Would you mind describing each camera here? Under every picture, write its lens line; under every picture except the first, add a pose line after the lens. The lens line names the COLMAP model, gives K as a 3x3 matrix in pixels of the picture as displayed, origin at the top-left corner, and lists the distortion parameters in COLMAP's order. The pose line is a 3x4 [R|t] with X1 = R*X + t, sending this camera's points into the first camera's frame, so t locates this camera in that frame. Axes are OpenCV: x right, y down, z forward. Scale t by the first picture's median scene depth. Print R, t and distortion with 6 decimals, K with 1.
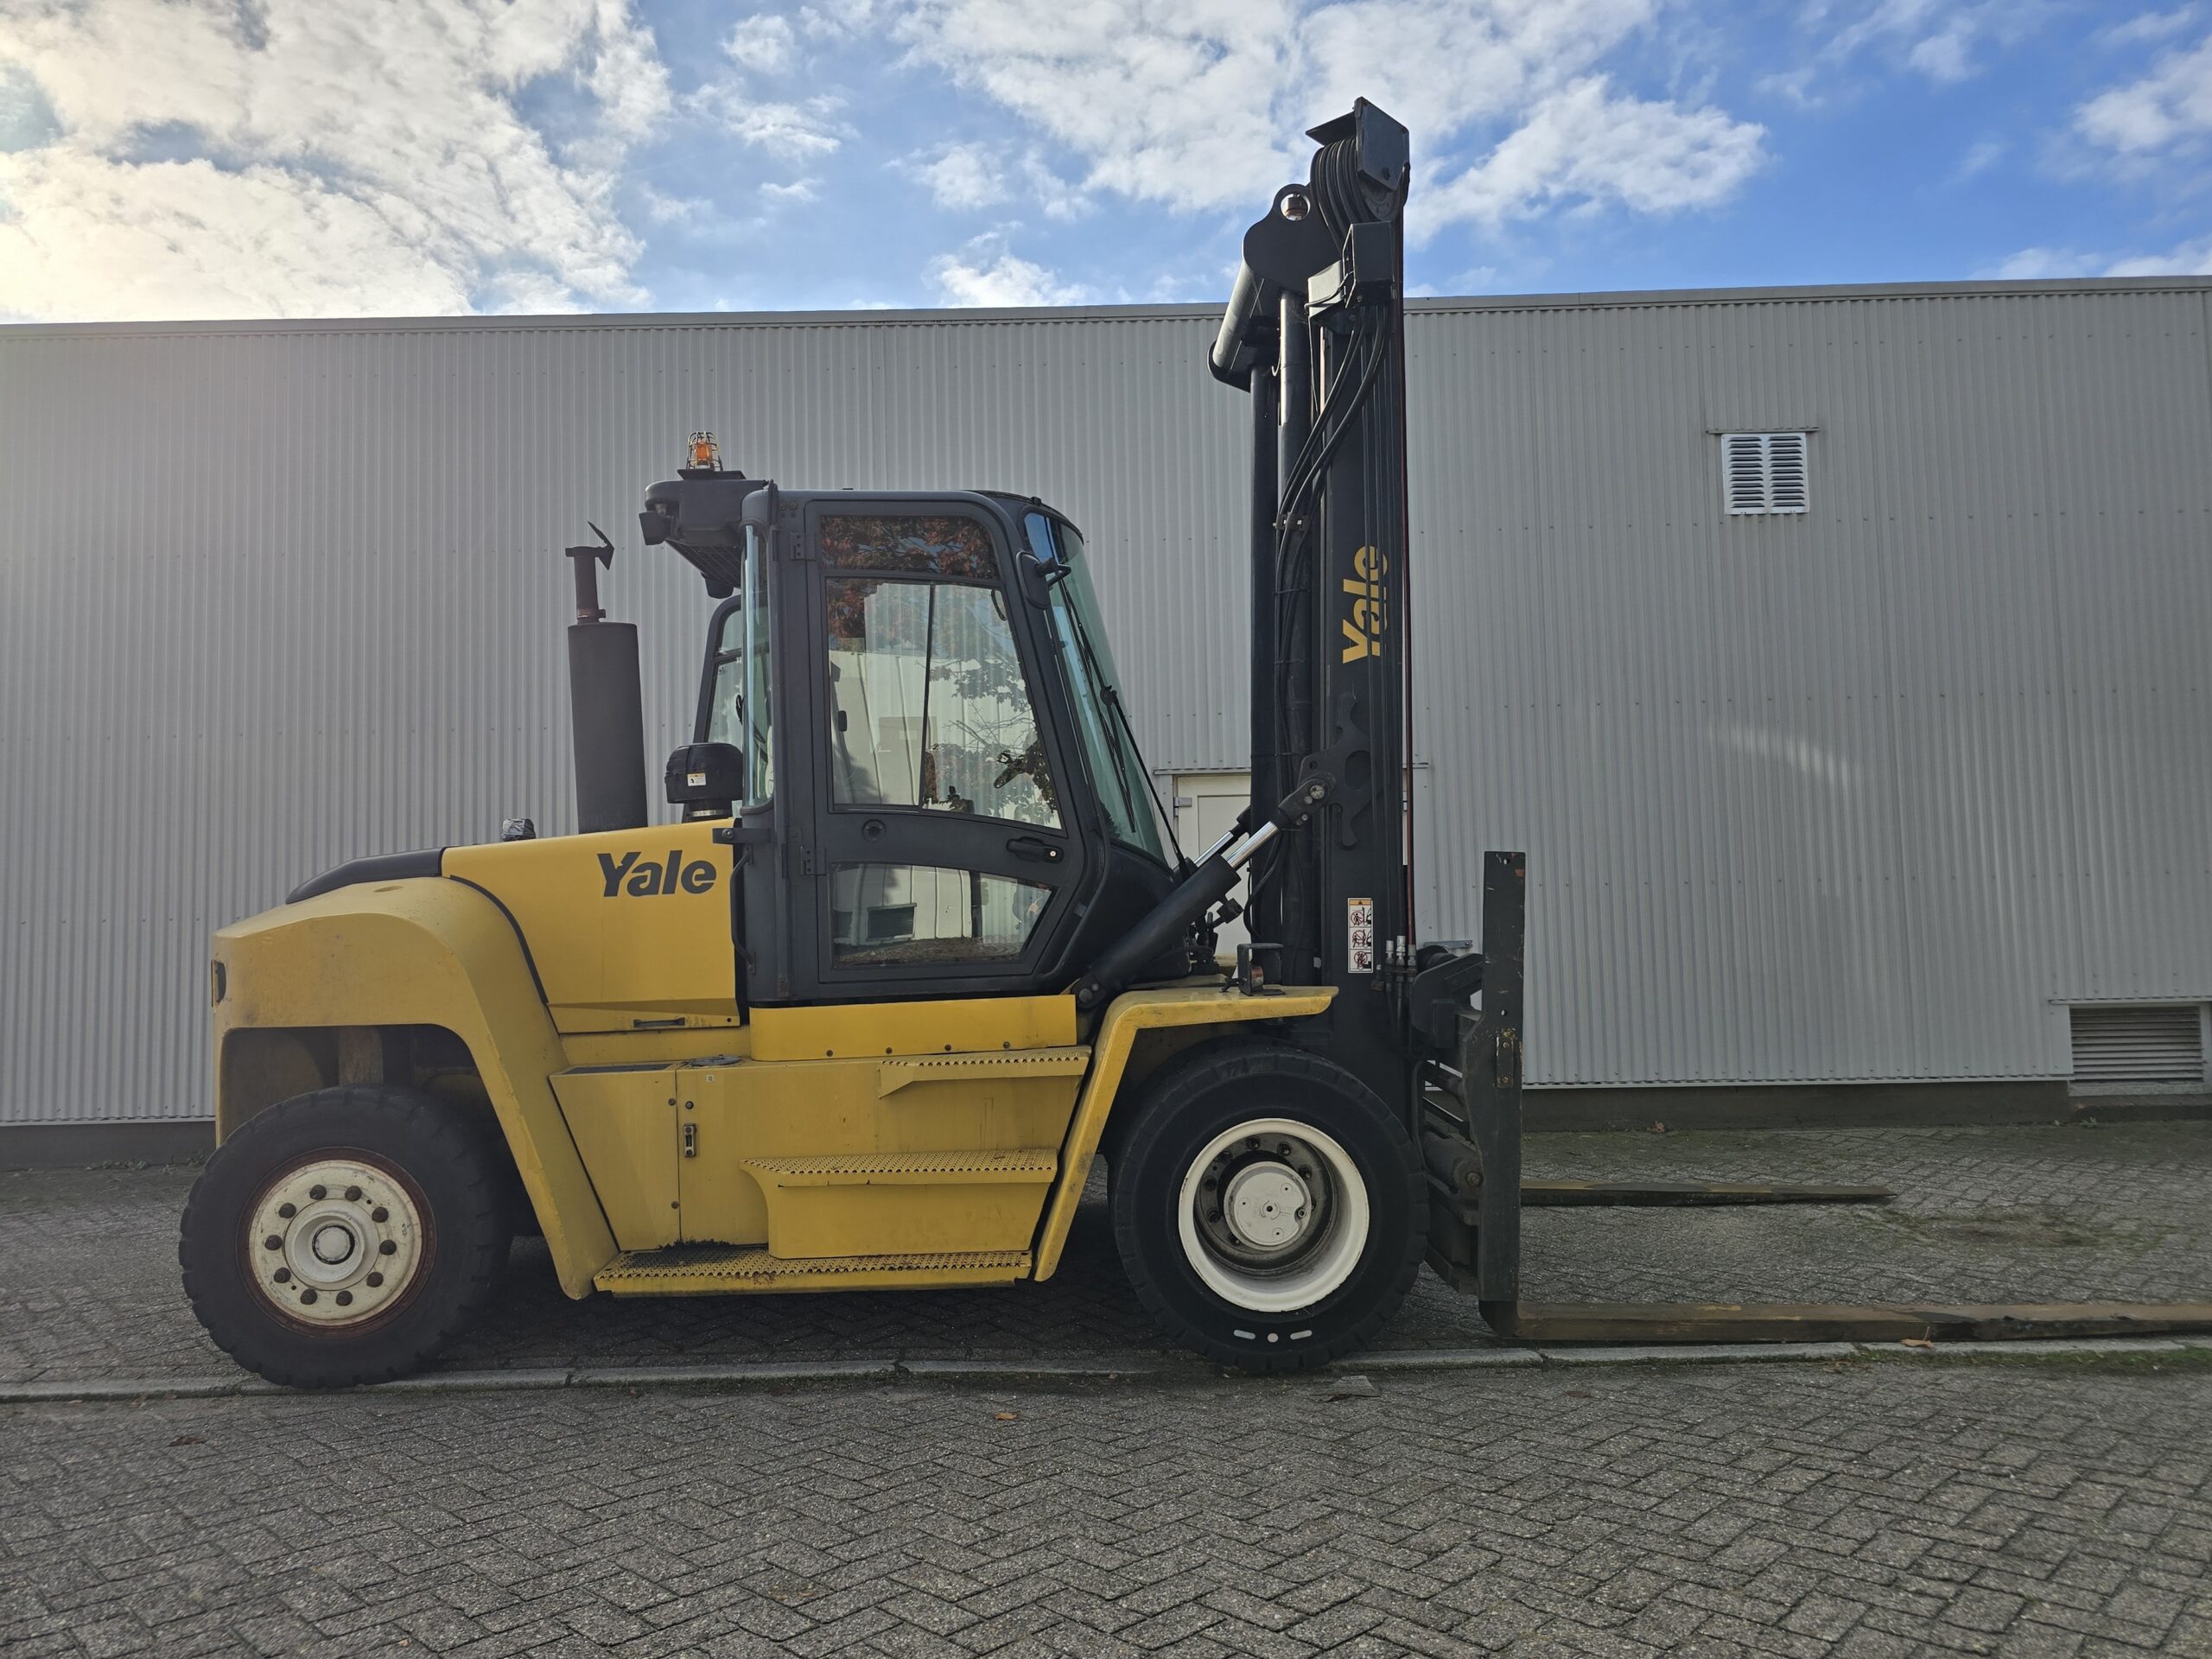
lens RADIAL K [[1484.3, 0, 1105.6], [0, 1484.3, 846.8], [0, 0, 1]] dist [0.052593, -0.044277]
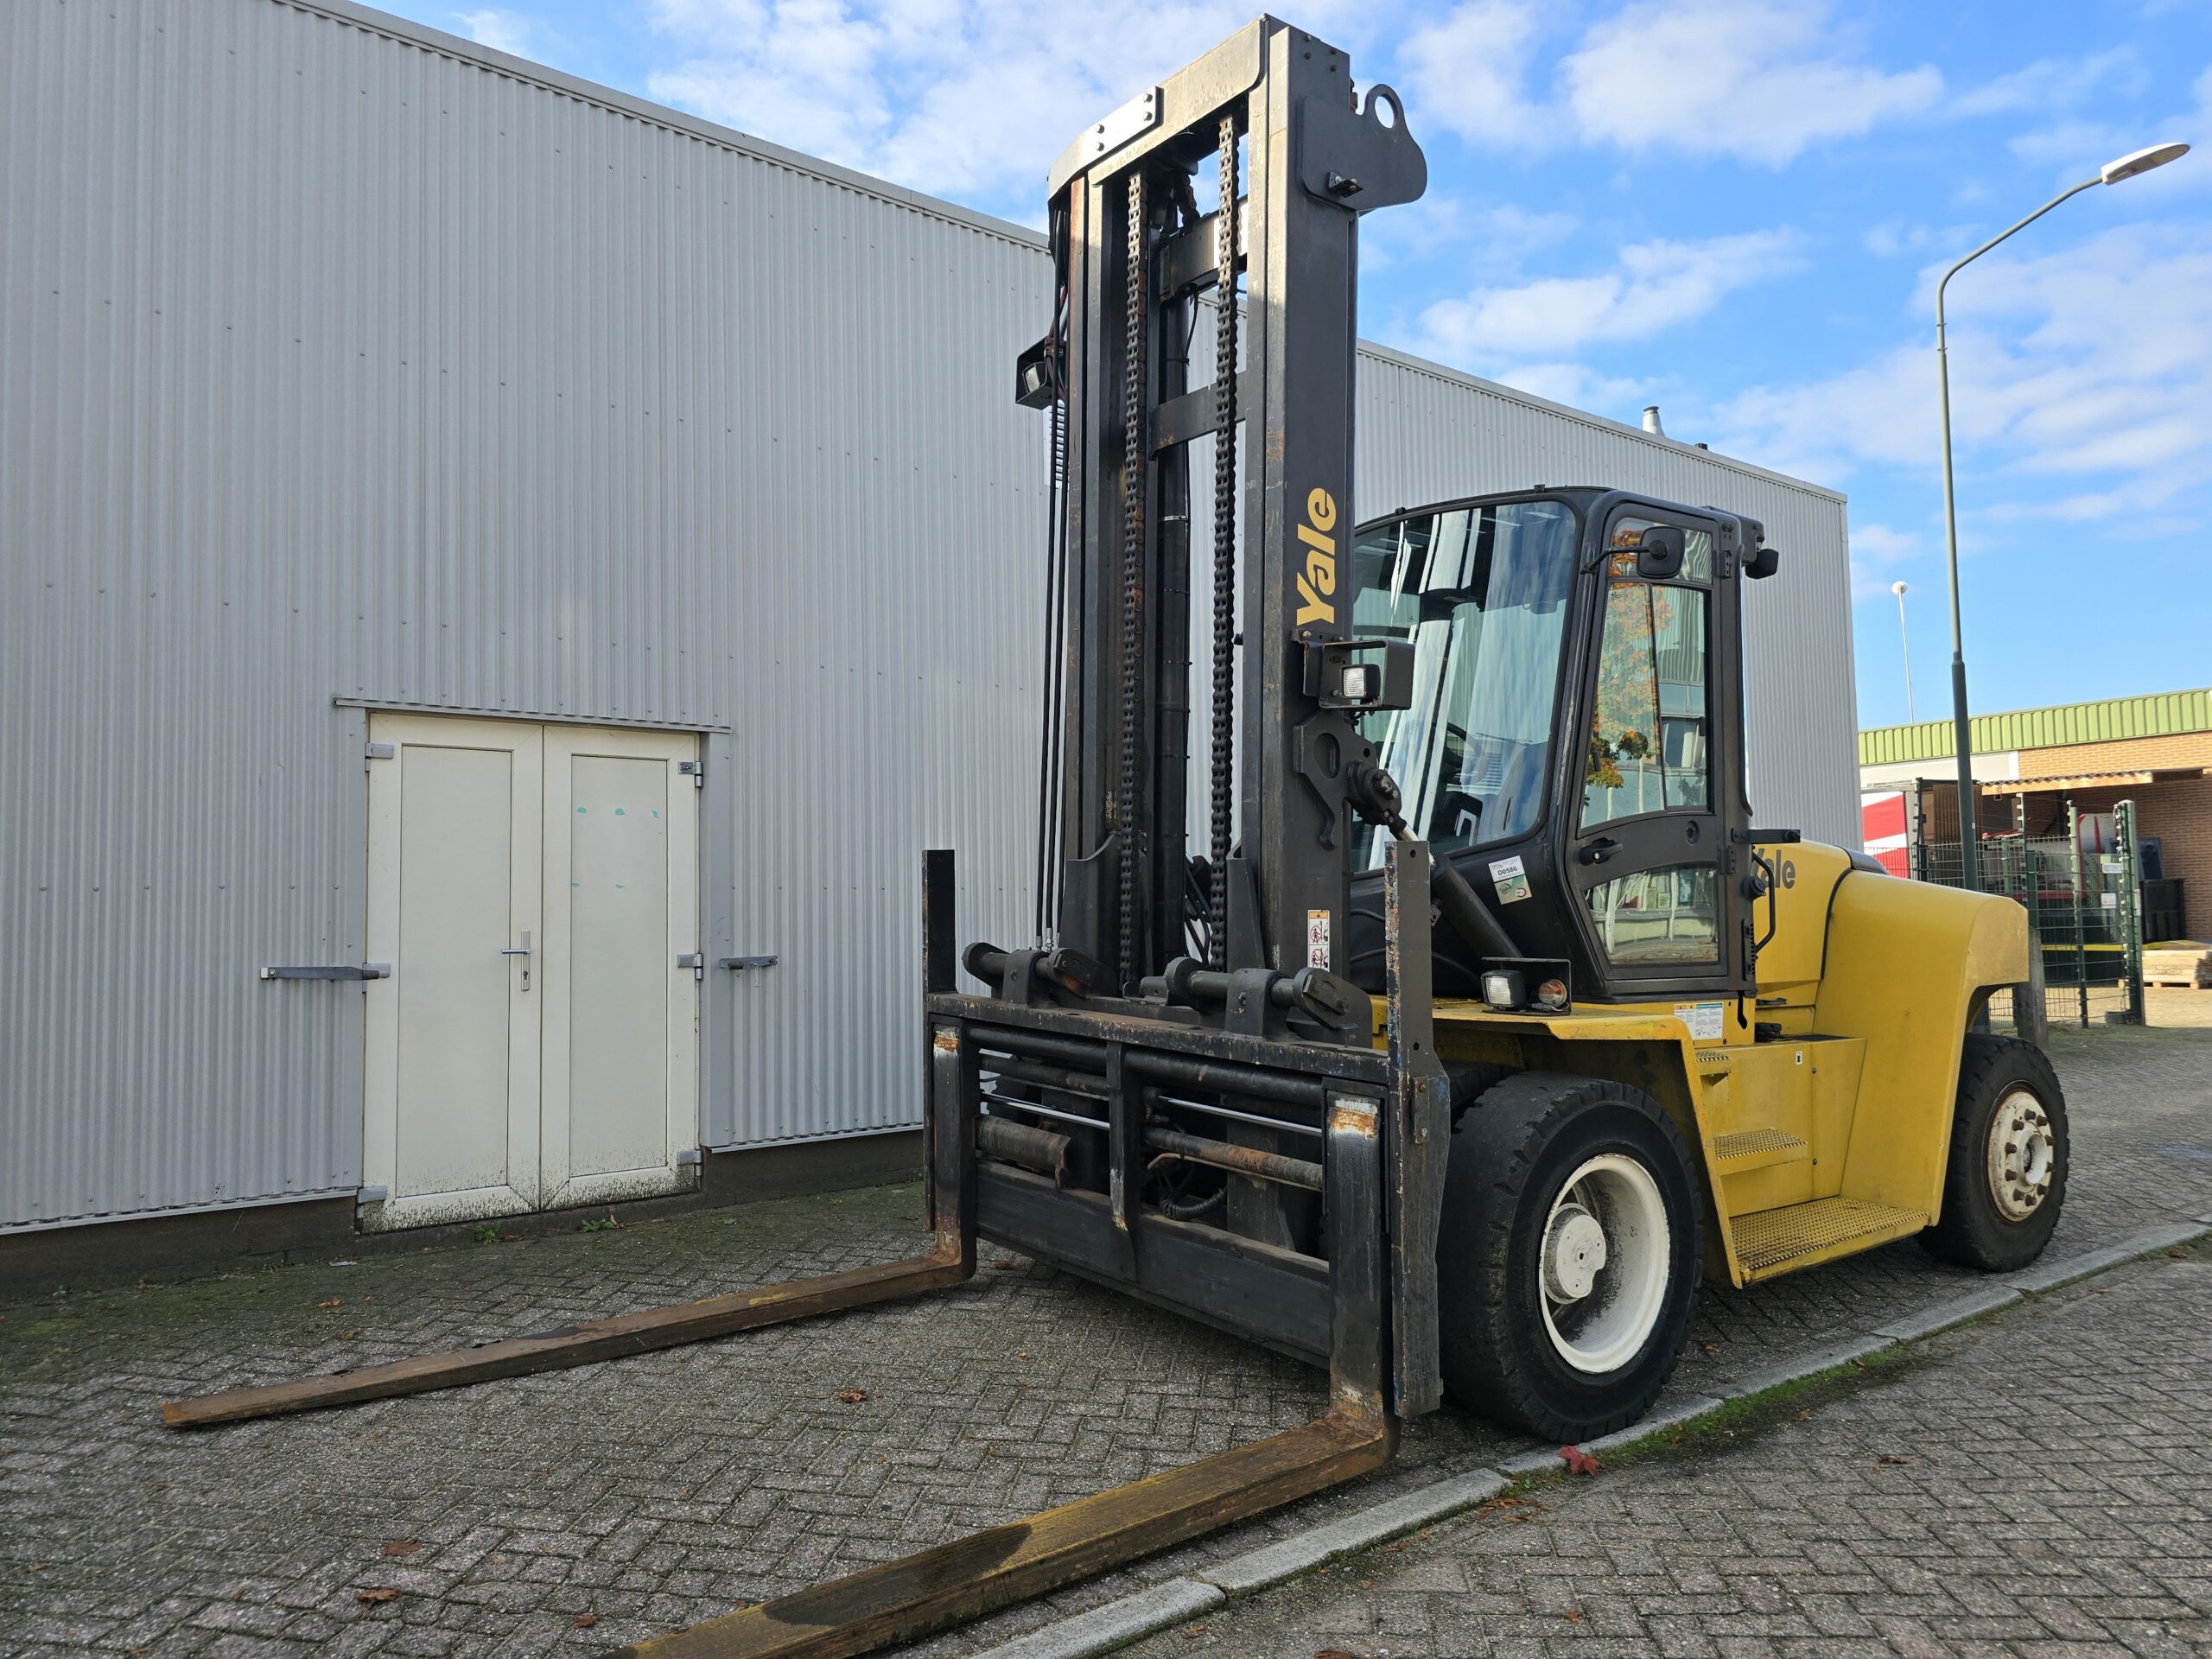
lens RADIAL K [[1484.3, 0, 1099.3], [0, 1484.3, 838.6], [0, 0, 1]] dist [0.052593, -0.044277]
pose [[0.792397, 0.046755, 0.608211, -0.183326], [-0.044310, 0.998836, -0.019055, 0.015211], [-0.608394, -0.011851, 0.793546, 0.498190]]
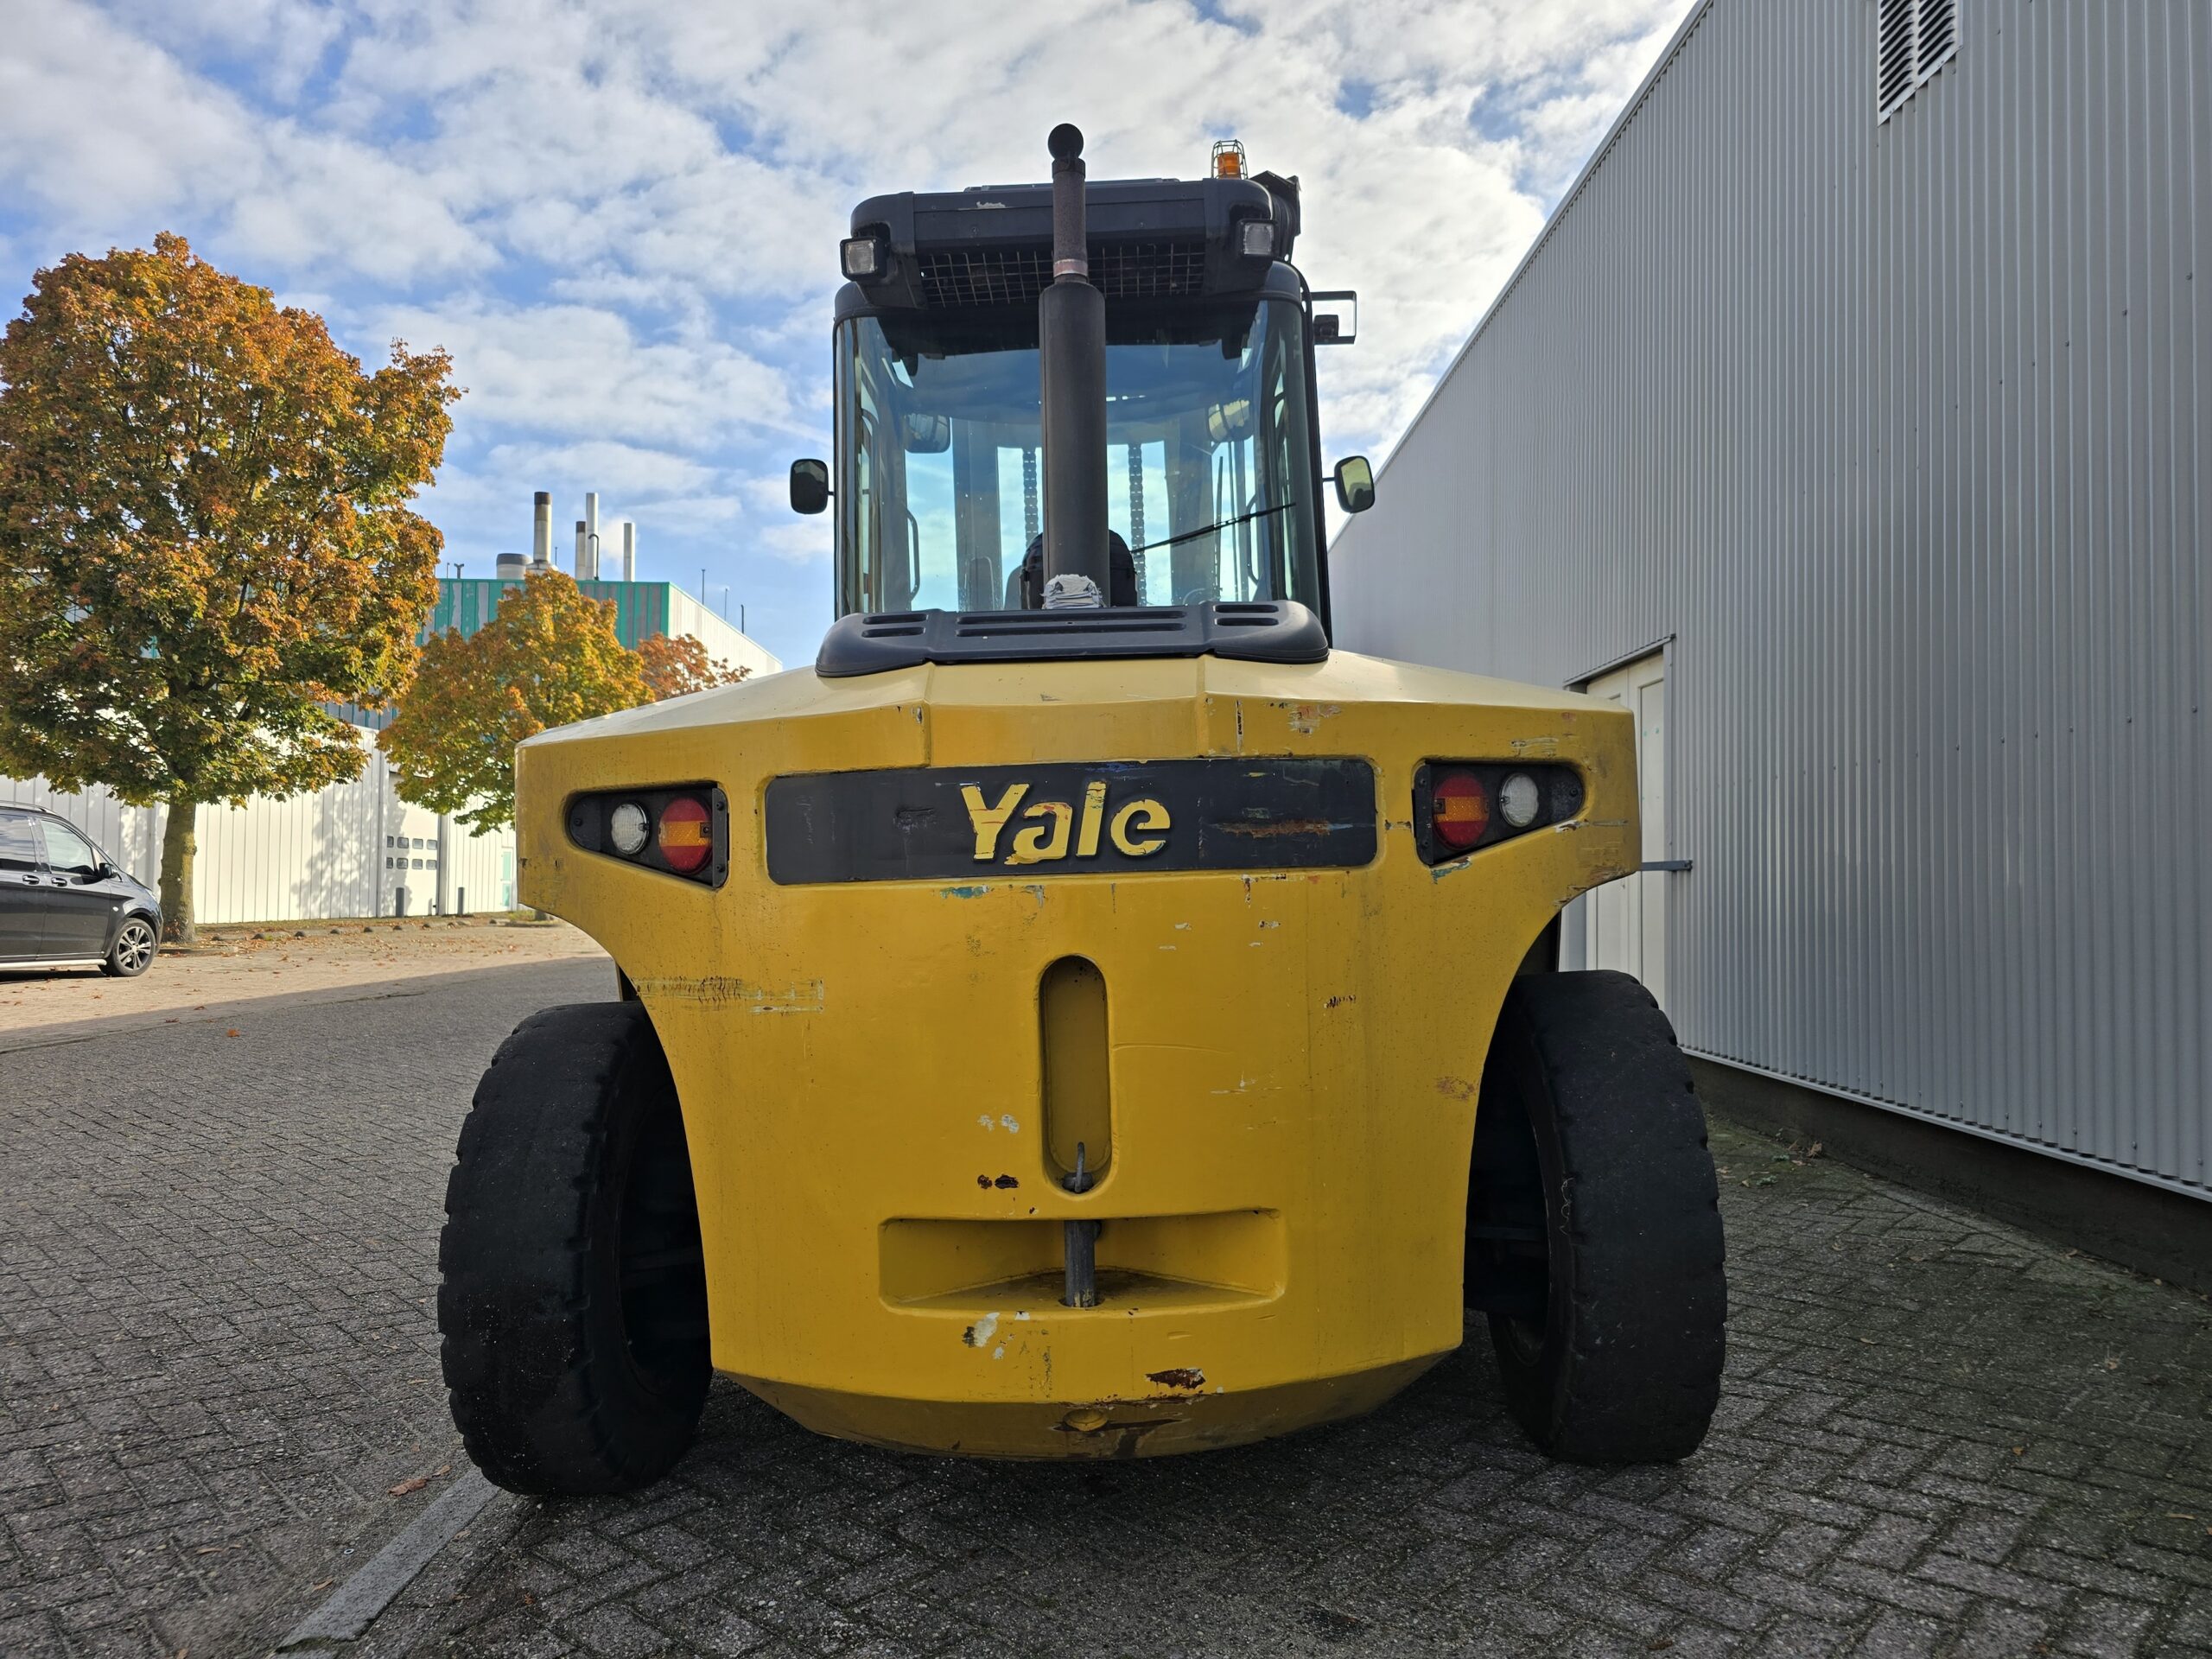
lens RADIAL K [[1484.3, 0, 1106.3], [0, 1484.3, 823.6], [0, 0, 1]] dist [0.052593, -0.044277]
pose [[0.006993, -0.020009, -0.999775, 1.879569], [0.065098, 0.997688, -0.019512, 0.074290], [0.997854, -0.064947, 0.008279, 1.282716]]
